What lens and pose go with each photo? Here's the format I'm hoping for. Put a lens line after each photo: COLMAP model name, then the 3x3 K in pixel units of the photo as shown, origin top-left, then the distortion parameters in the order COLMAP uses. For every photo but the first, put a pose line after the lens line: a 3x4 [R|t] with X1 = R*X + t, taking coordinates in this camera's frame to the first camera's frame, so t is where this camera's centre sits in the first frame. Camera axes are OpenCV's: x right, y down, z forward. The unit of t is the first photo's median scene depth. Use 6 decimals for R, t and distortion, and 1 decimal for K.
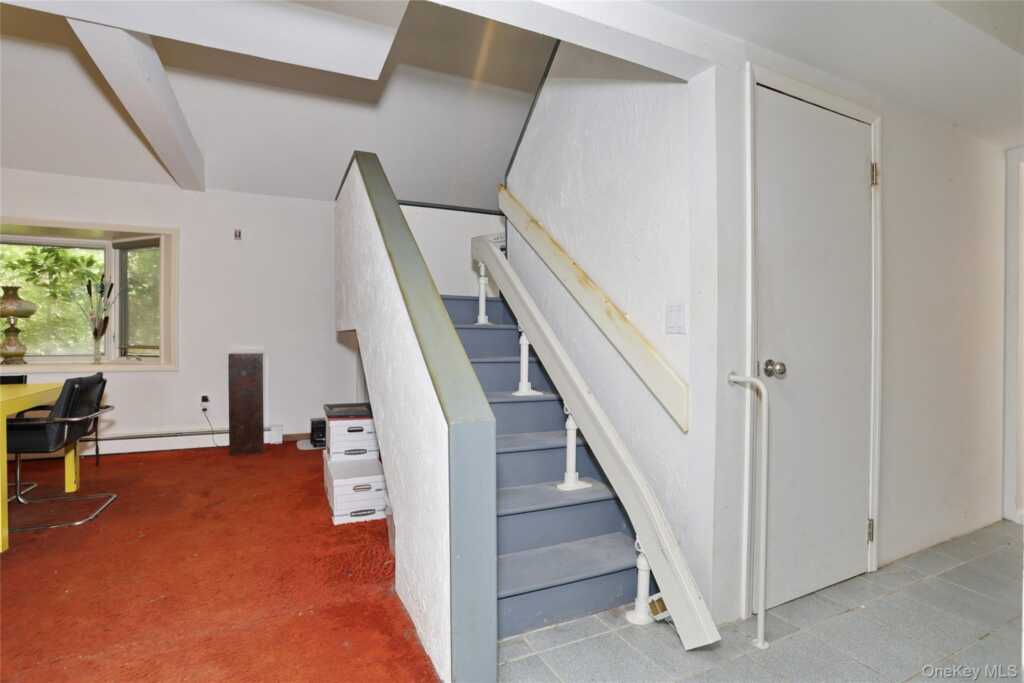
lens RADIAL K [[496.5, 0, 512.0], [0, 496.5, 340.7], [0, 0, 1]] dist [-0.042520, 0.005965]
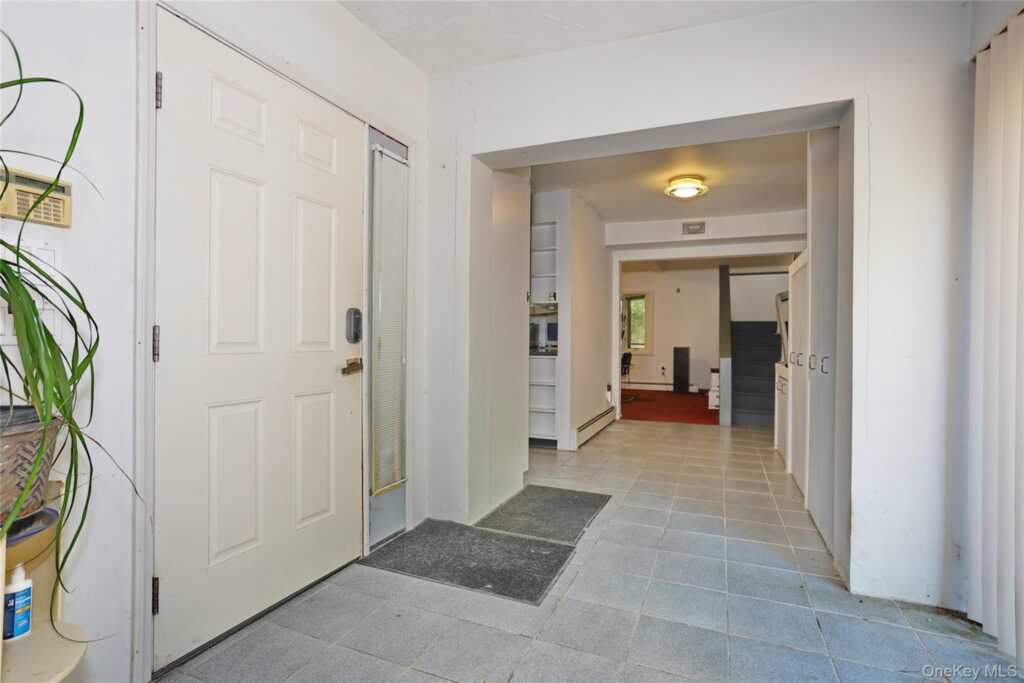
lens RADIAL K [[496.5, 0, 511.6], [0, 496.5, 341.0], [0, 0, 1]] dist [-0.042520, 0.005965]
pose [[0.663155, 0.002112, -0.748479, 0.548779], [-0.012113, 0.999895, -0.007911, 0.024965], [0.748384, 0.014313, 0.663111, -0.931324]]
